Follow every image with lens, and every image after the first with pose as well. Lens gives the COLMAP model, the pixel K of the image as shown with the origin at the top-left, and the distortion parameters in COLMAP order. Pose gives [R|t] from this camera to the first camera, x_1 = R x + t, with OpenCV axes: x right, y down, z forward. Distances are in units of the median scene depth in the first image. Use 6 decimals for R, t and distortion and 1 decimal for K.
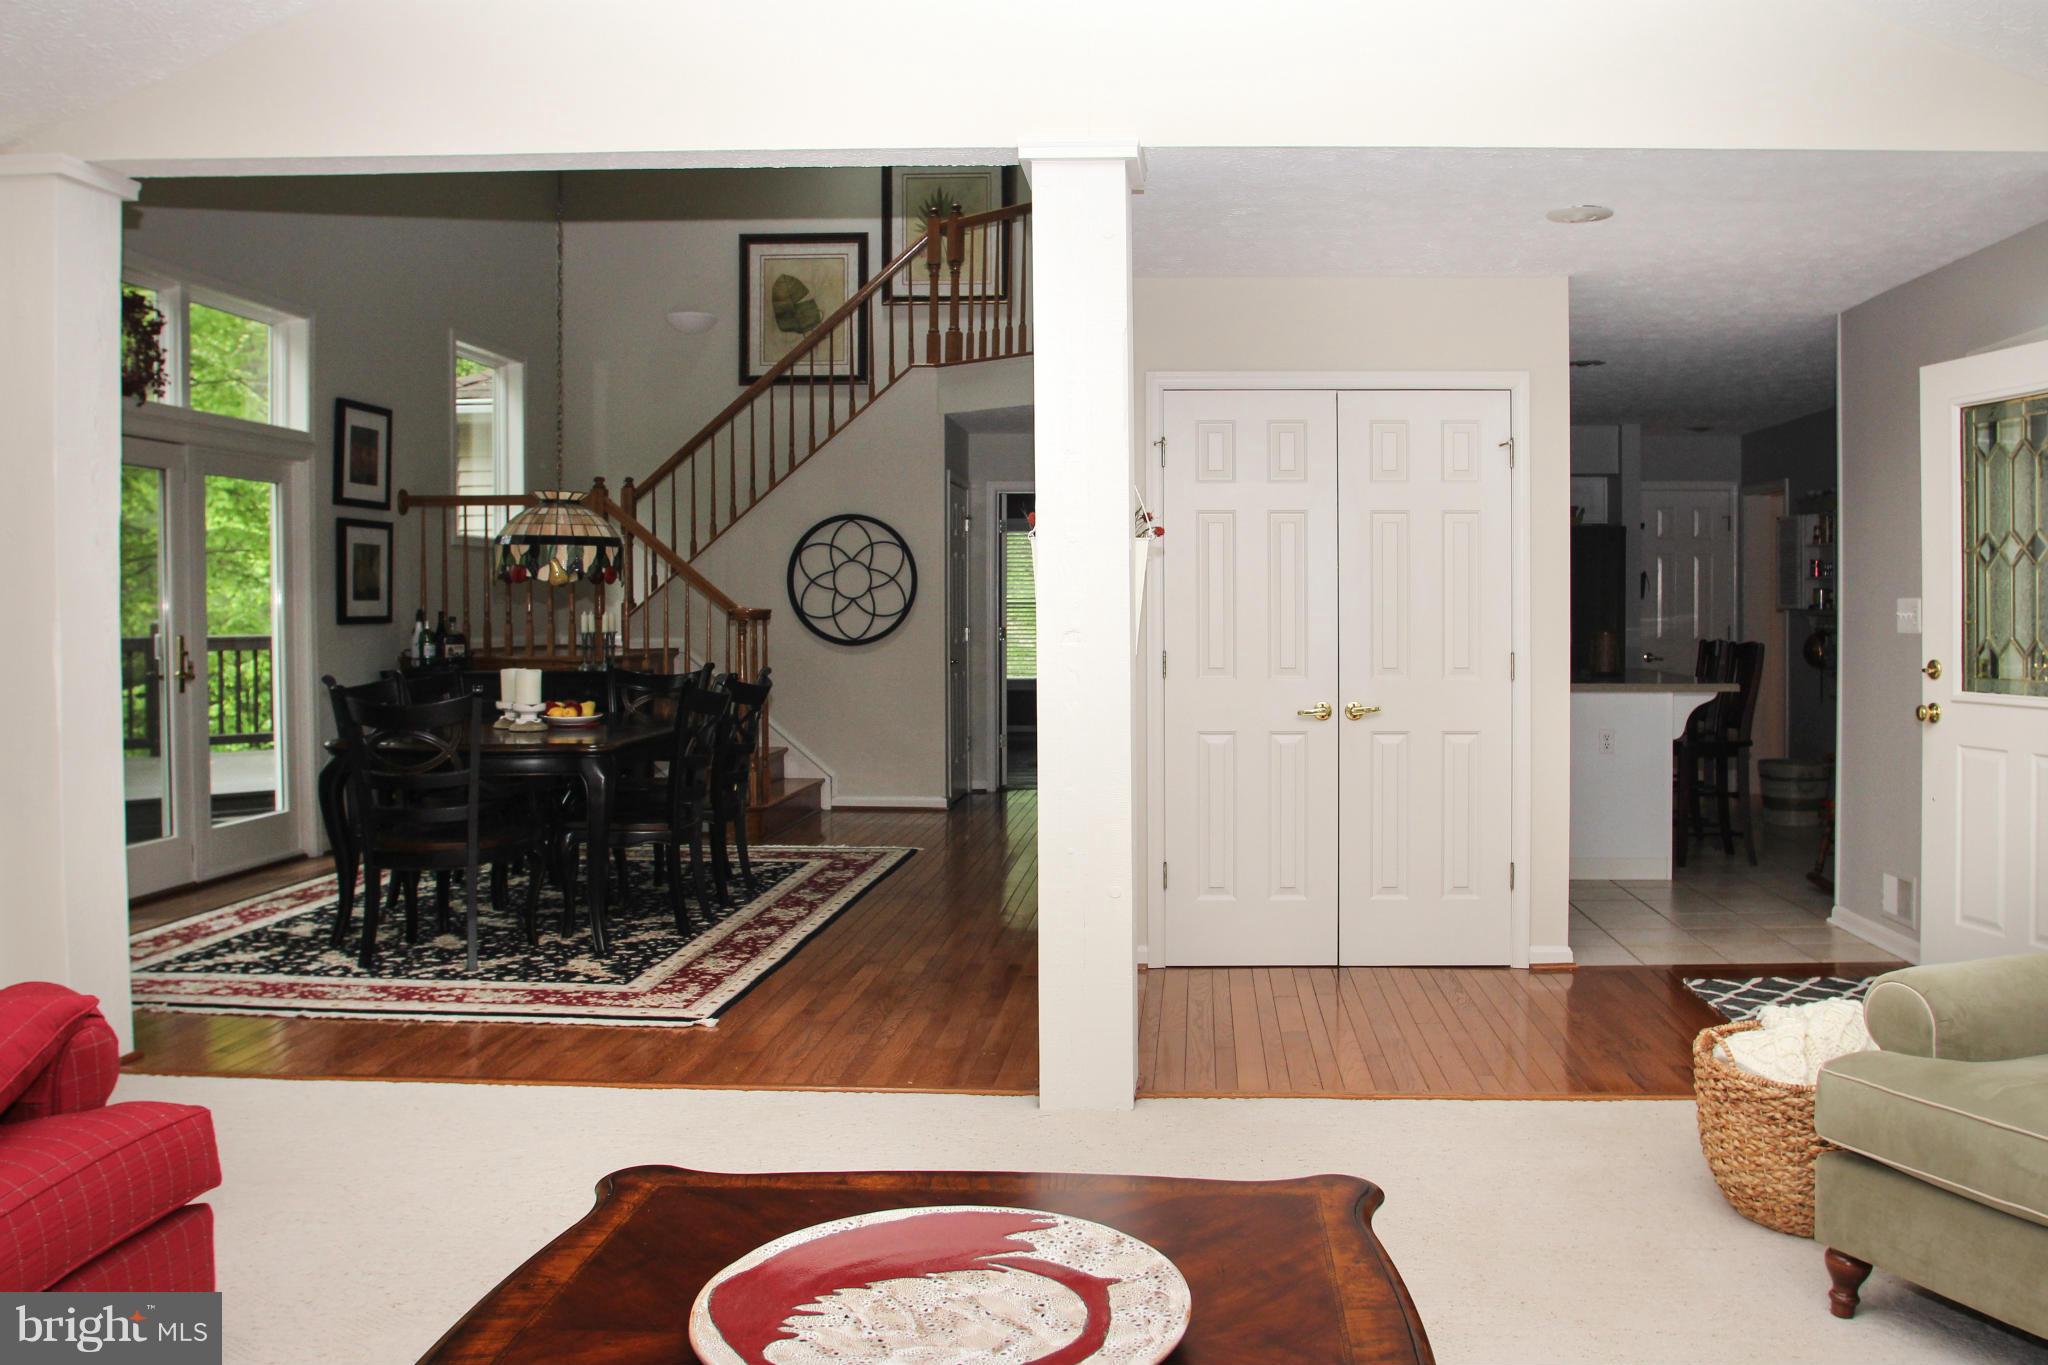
lens RADIAL K [[1642.1, 0, 1025.9], [0, 1642.1, 673.4], [0, 0, 1]] dist [-0.077640, 0.031785]
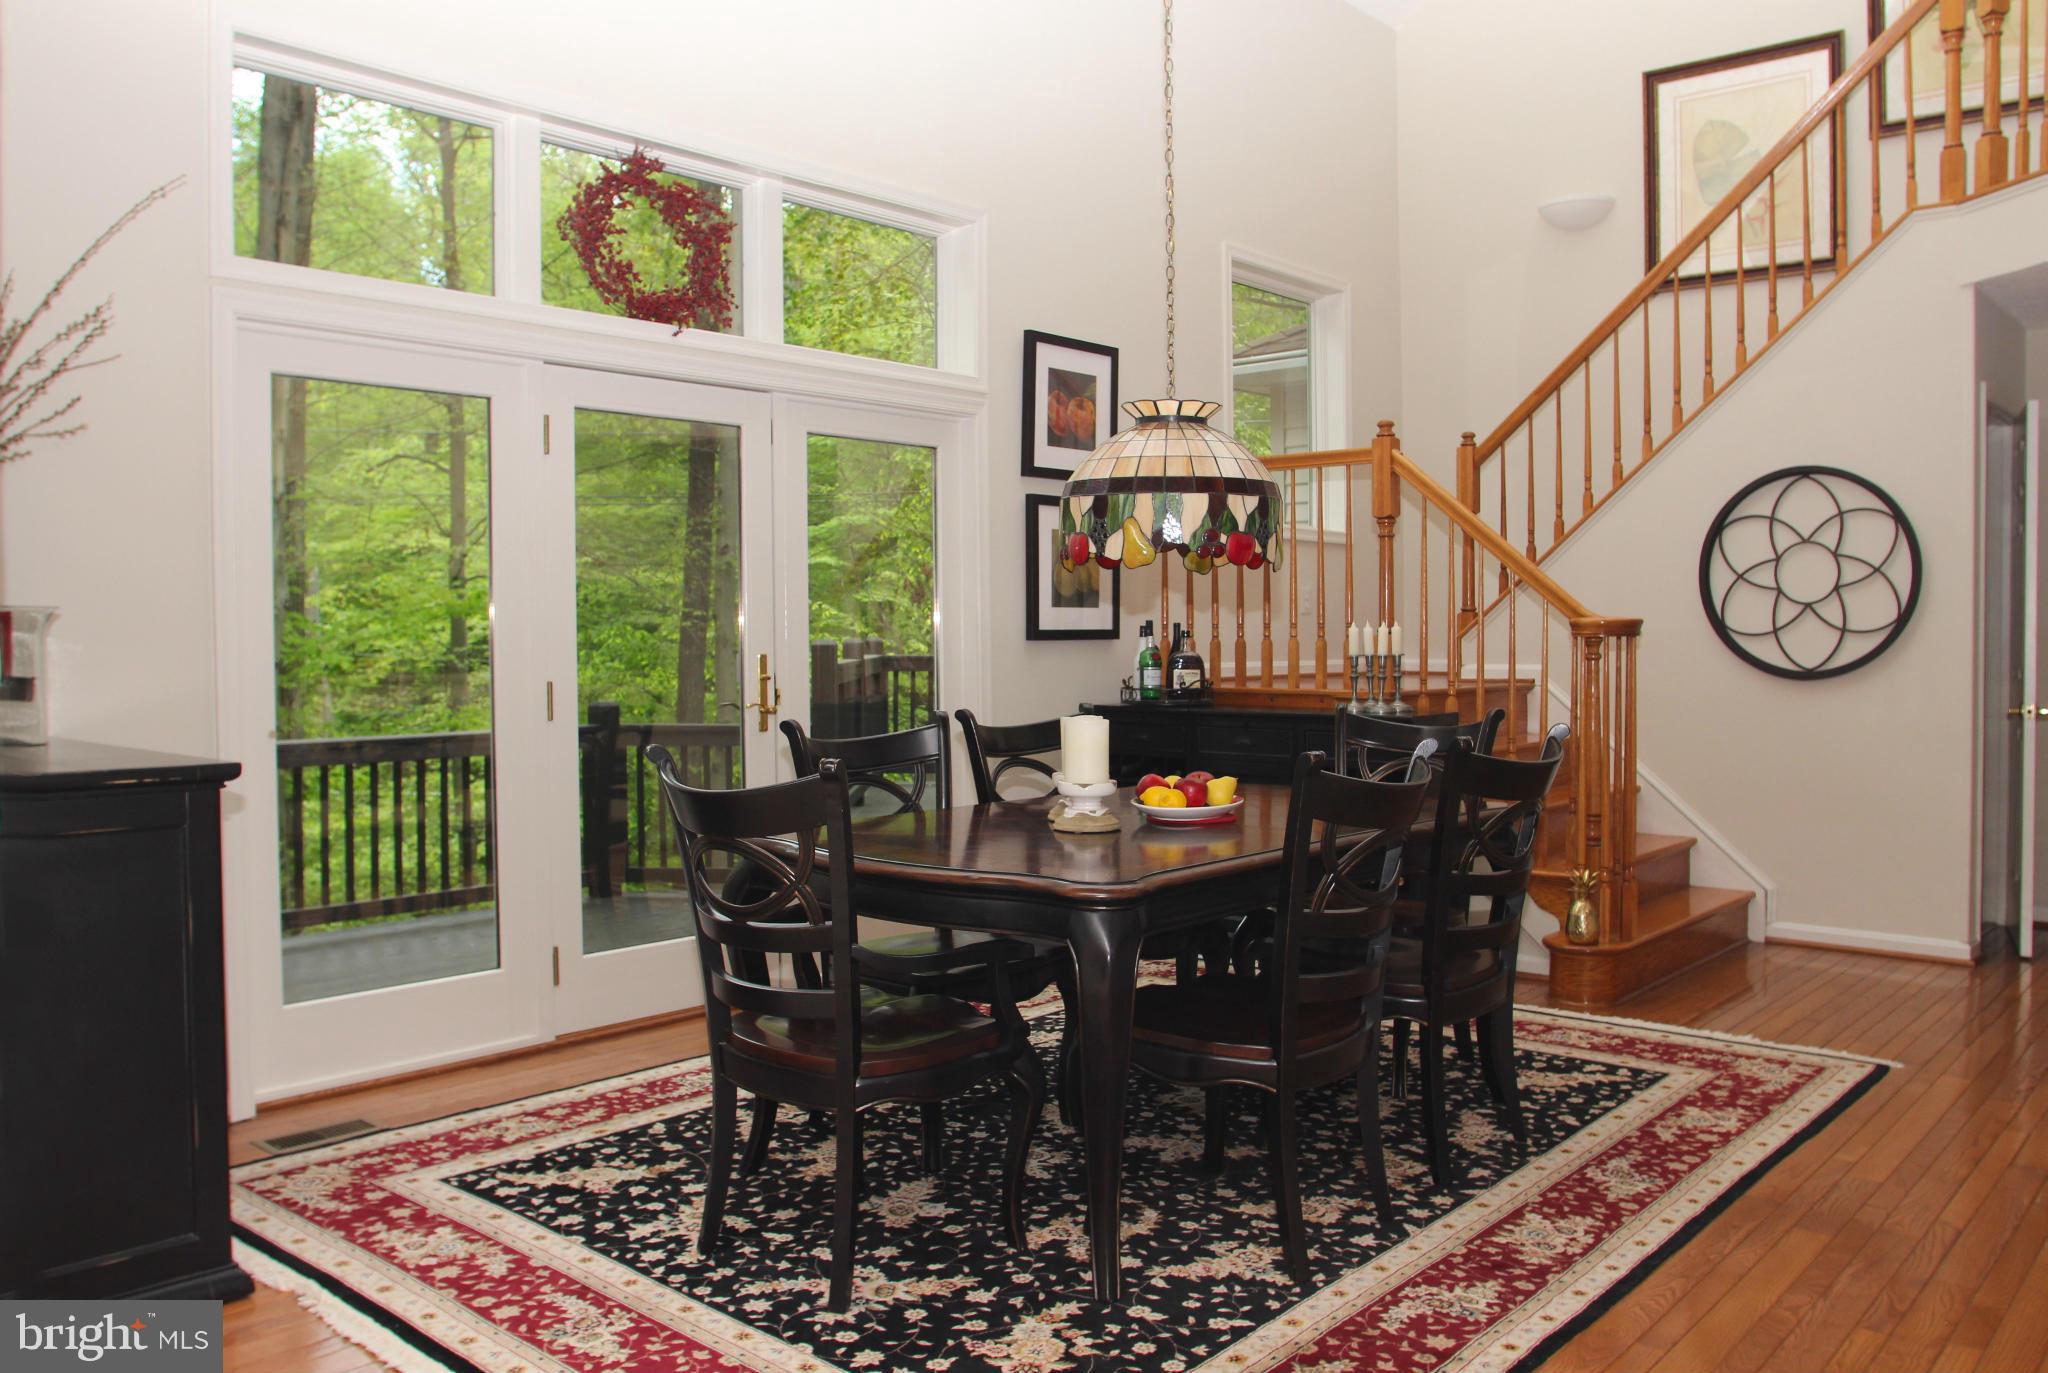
lens RADIAL K [[1642.1, 0, 1033.9], [0, 1642.1, 672.8], [0, 0, 1]] dist [-0.077640, 0.031785]
pose [[0.824646, 0.014603, -0.565461, -0.002302], [-0.022694, 0.999716, -0.007279, -0.010103], [0.565194, 0.018835, 0.824743, 0.386952]]
